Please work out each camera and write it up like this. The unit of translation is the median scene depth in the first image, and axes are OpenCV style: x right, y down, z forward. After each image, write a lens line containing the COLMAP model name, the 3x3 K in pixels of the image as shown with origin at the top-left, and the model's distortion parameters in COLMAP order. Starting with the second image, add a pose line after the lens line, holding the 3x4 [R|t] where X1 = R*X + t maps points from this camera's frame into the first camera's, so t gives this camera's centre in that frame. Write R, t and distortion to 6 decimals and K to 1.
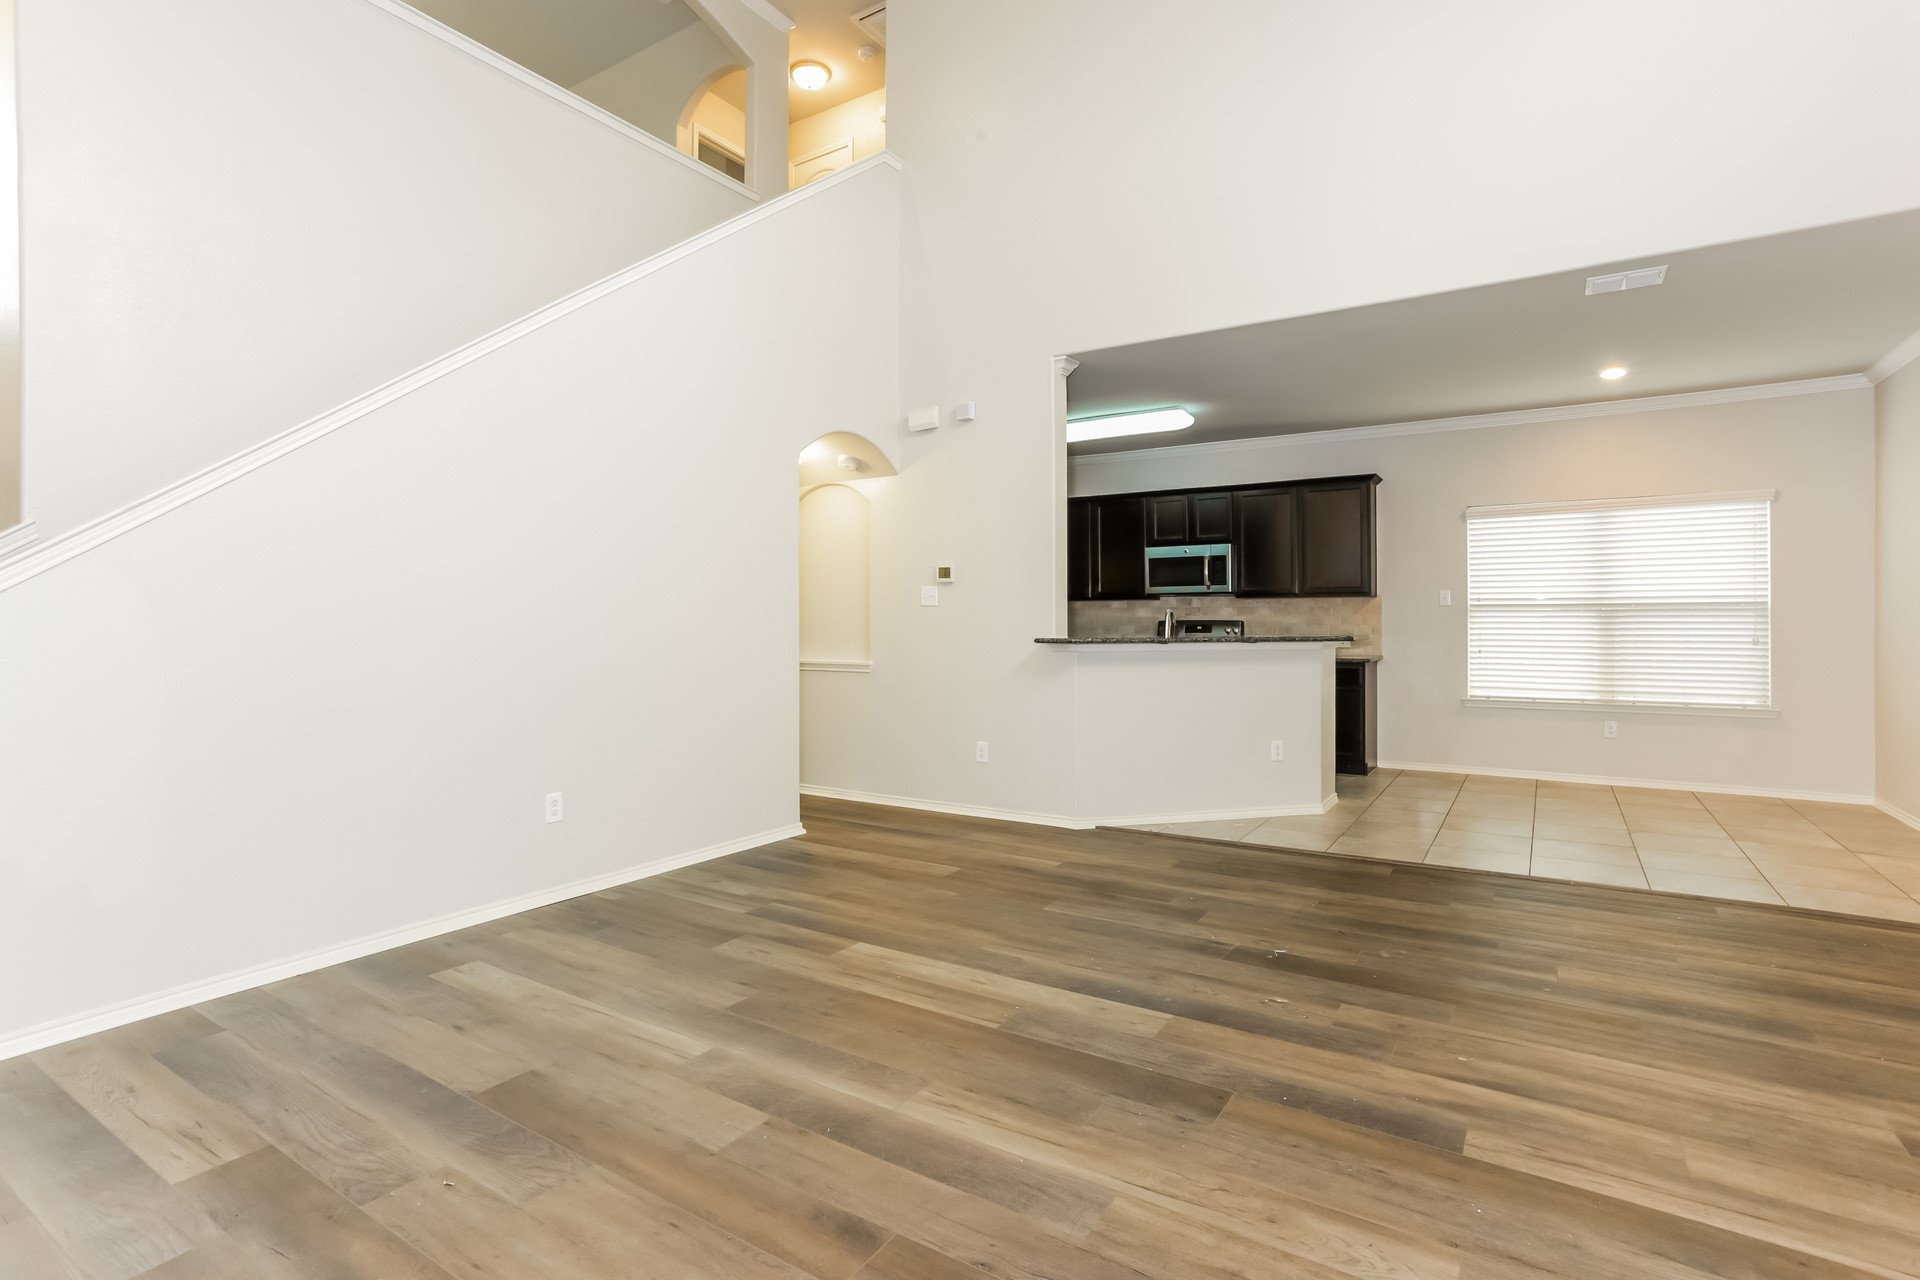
lens RADIAL K [[946.1, 0, 960.4], [0, 946.1, 621.7], [0, 0, 1]] dist [0.019716, 0.001381]
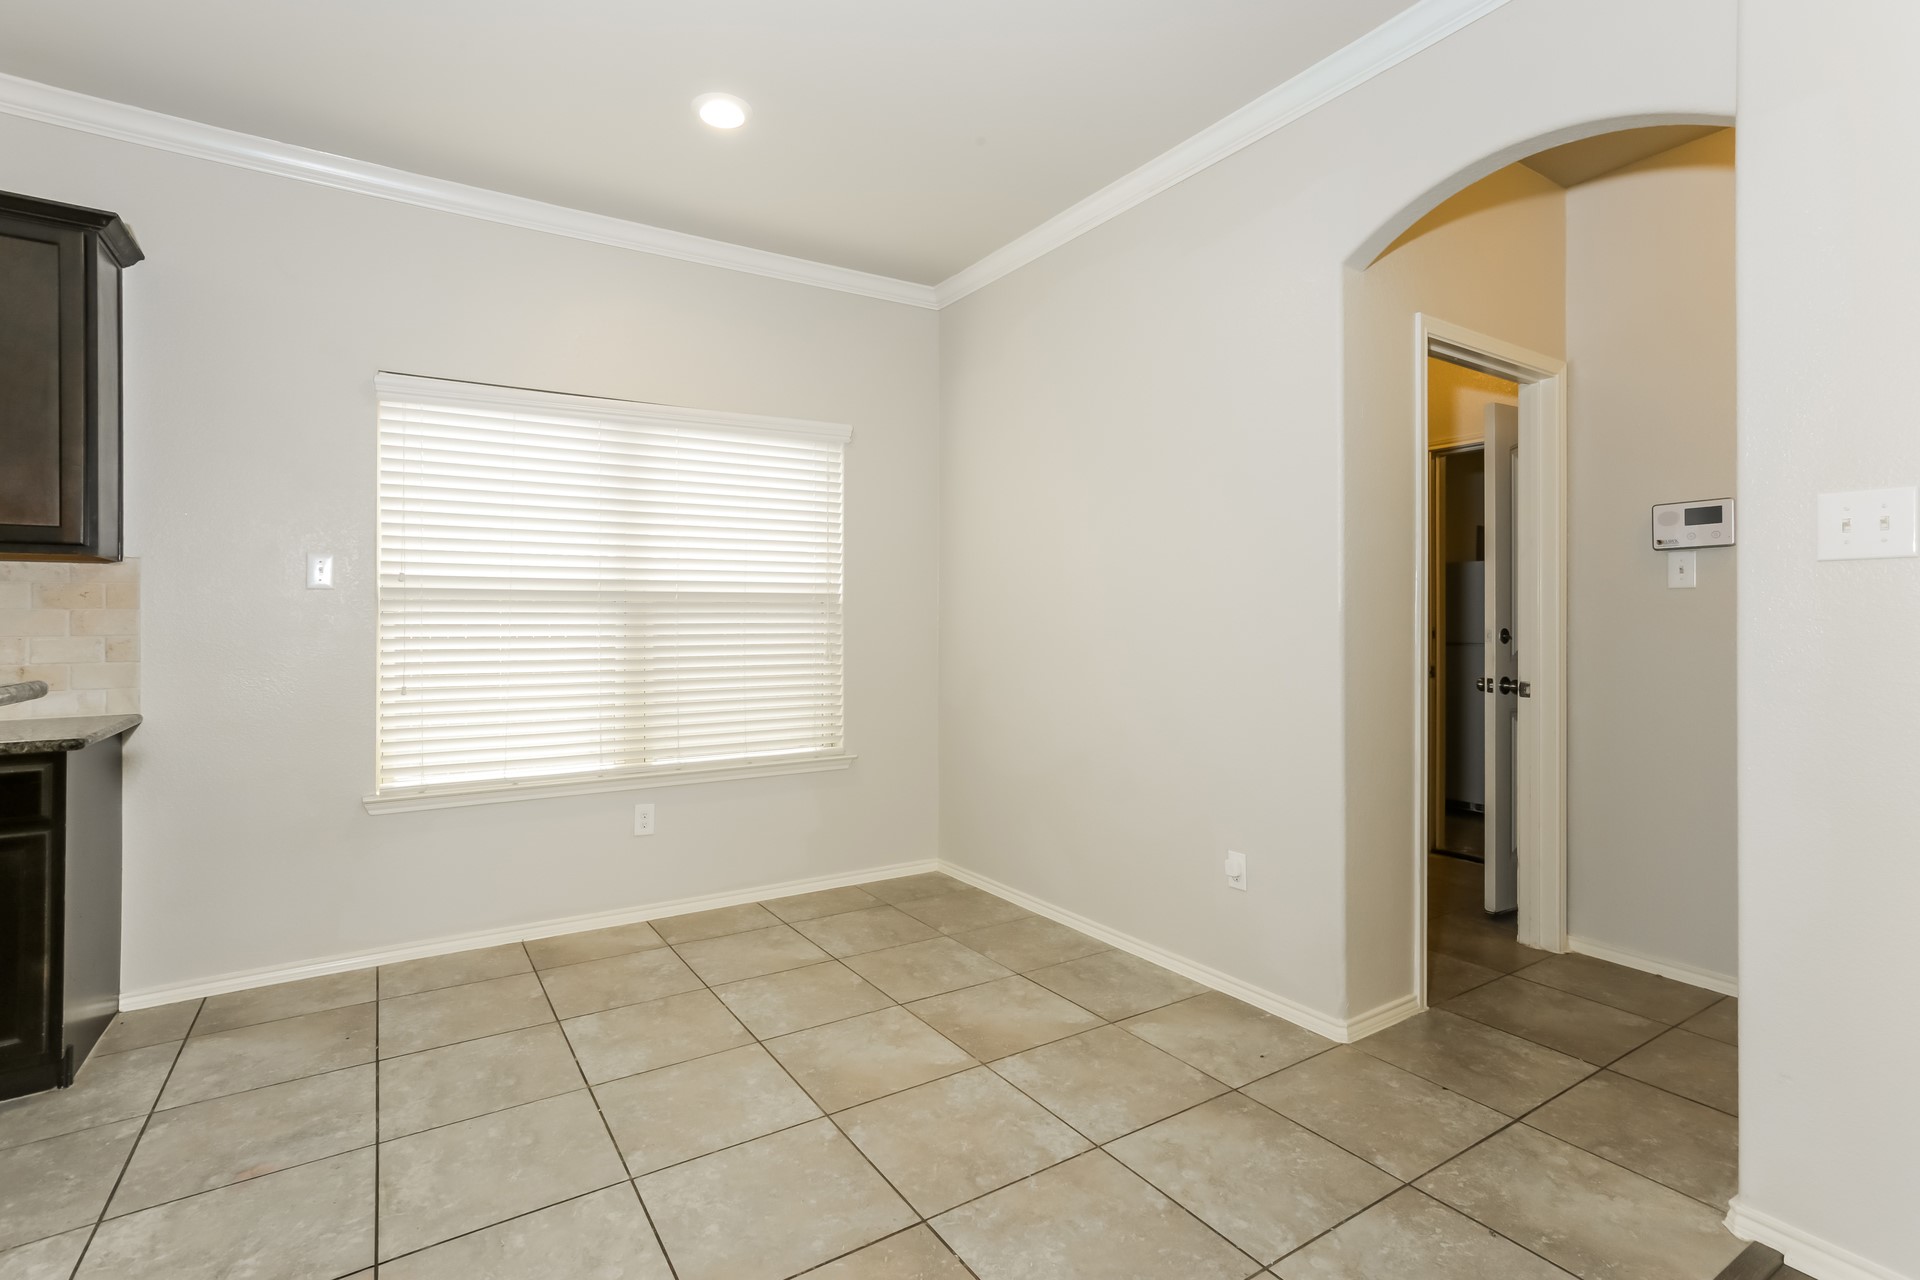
lens RADIAL K [[946.1, 0, 970.9], [0, 946.1, 621.6], [0, 0, 1]] dist [0.019716, 0.001381]
pose [[0.416052, -0.002852, 0.909336, 0.256799], [-0.000802, 0.999994, 0.003503, -0.004259], [-0.909340, -0.002186, 0.416047, 0.593567]]
